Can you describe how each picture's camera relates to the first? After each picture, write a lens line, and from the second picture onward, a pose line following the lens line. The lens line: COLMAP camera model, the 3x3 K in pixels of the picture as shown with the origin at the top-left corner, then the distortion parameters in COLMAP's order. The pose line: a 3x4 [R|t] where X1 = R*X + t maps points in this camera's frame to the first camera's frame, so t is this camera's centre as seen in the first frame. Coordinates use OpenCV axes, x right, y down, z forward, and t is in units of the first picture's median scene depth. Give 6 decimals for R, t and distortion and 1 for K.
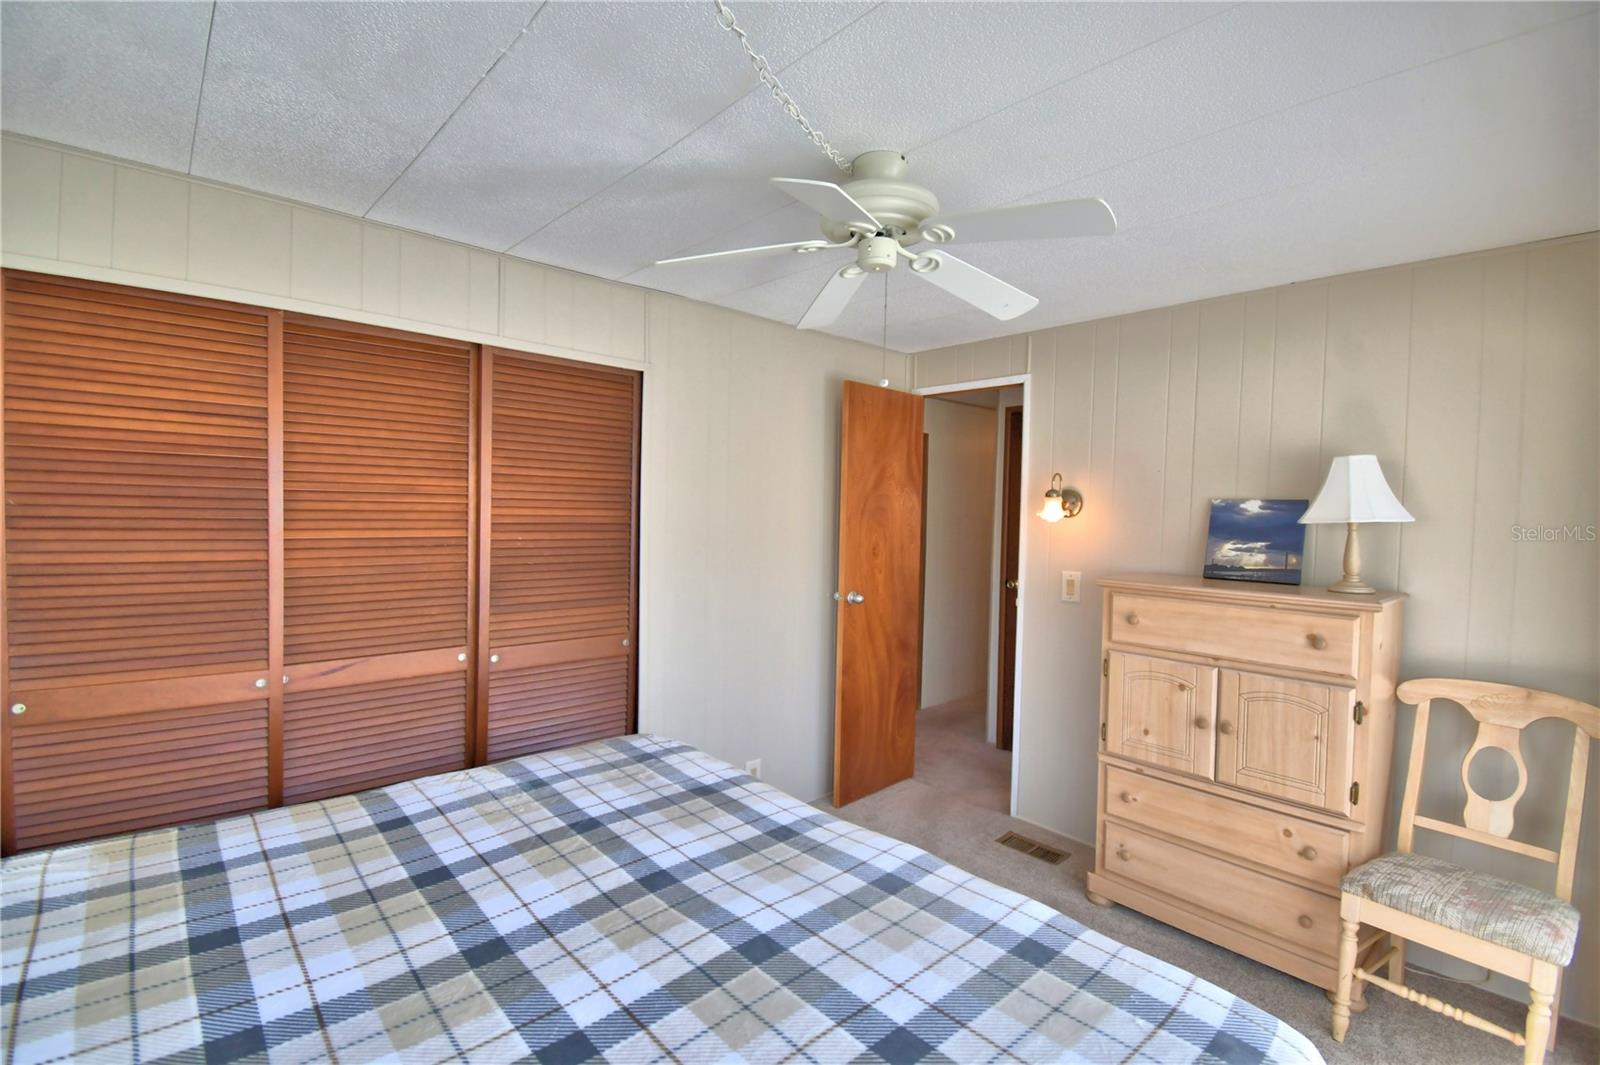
lens RADIAL K [[707.5, 0, 790.9], [0, 707.5, 532.4], [0, 0, 1]] dist [0.026919, -0.029932]
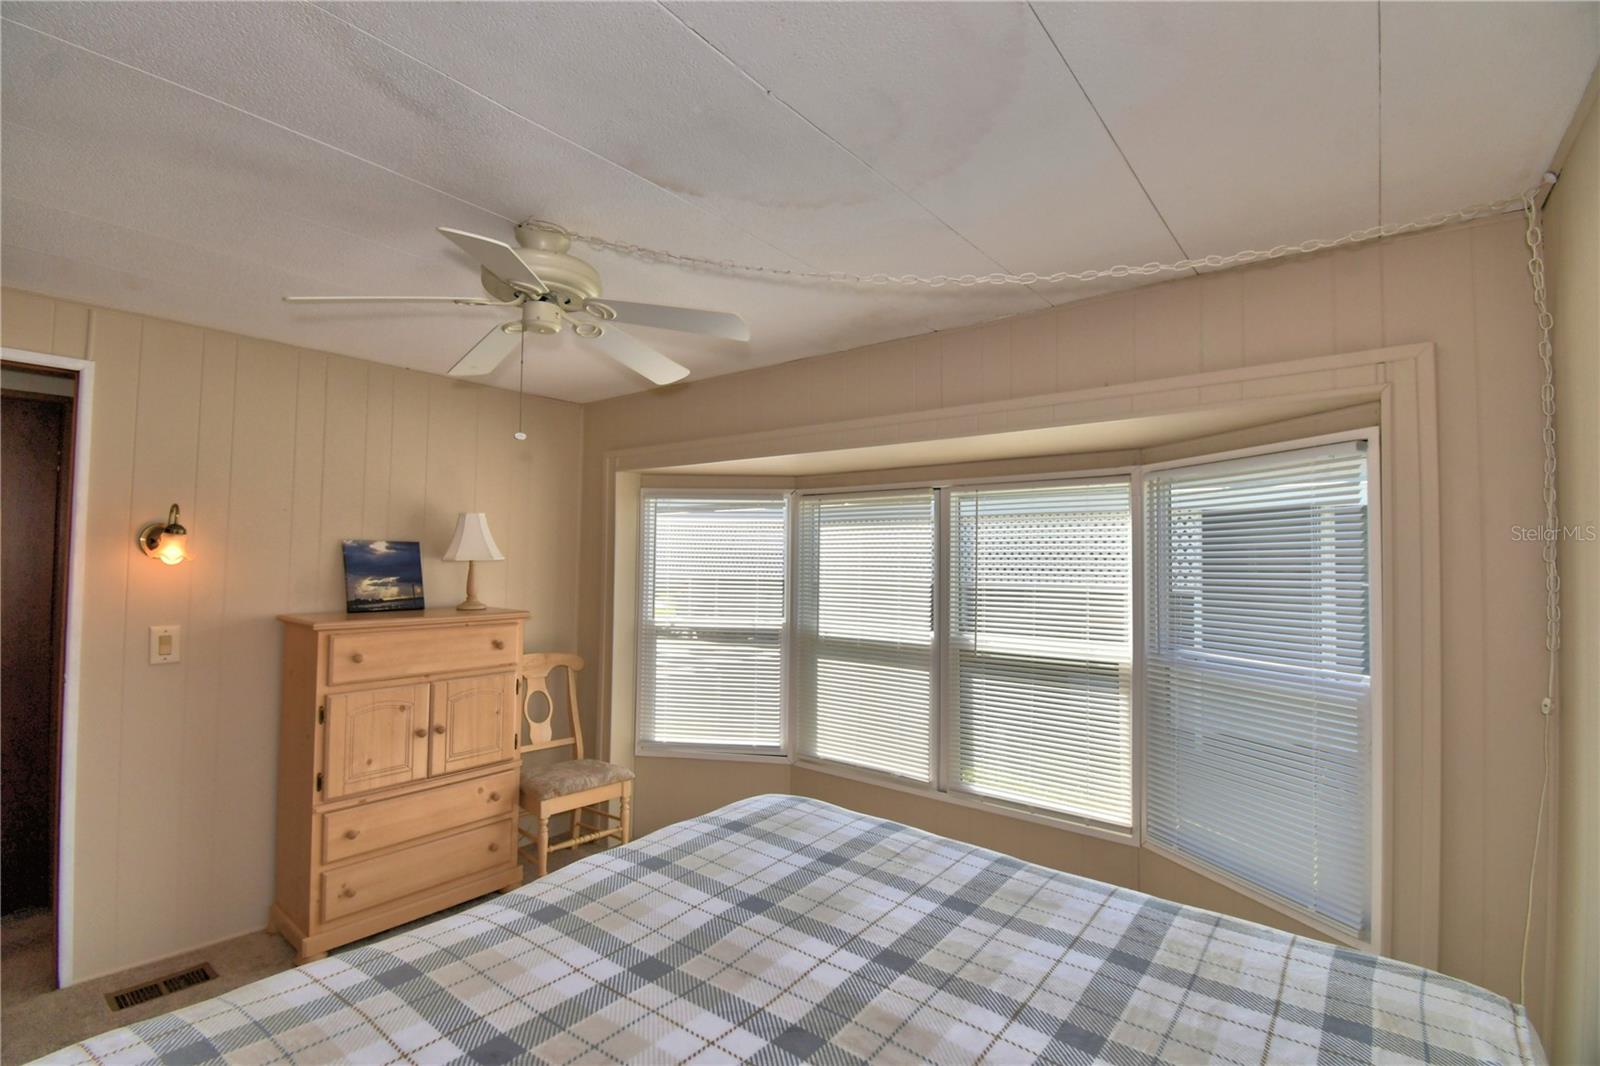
lens RADIAL K [[707.5, 0, 790.9], [0, 707.5, 532.9], [0, 0, 1]] dist [0.026919, -0.029932]
pose [[-0.153619, 0.012668, 0.988049, -0.679347], [0.013624, 0.999850, -0.010701, -0.042046], [-0.988036, 0.011817, -0.153768, 0.566029]]
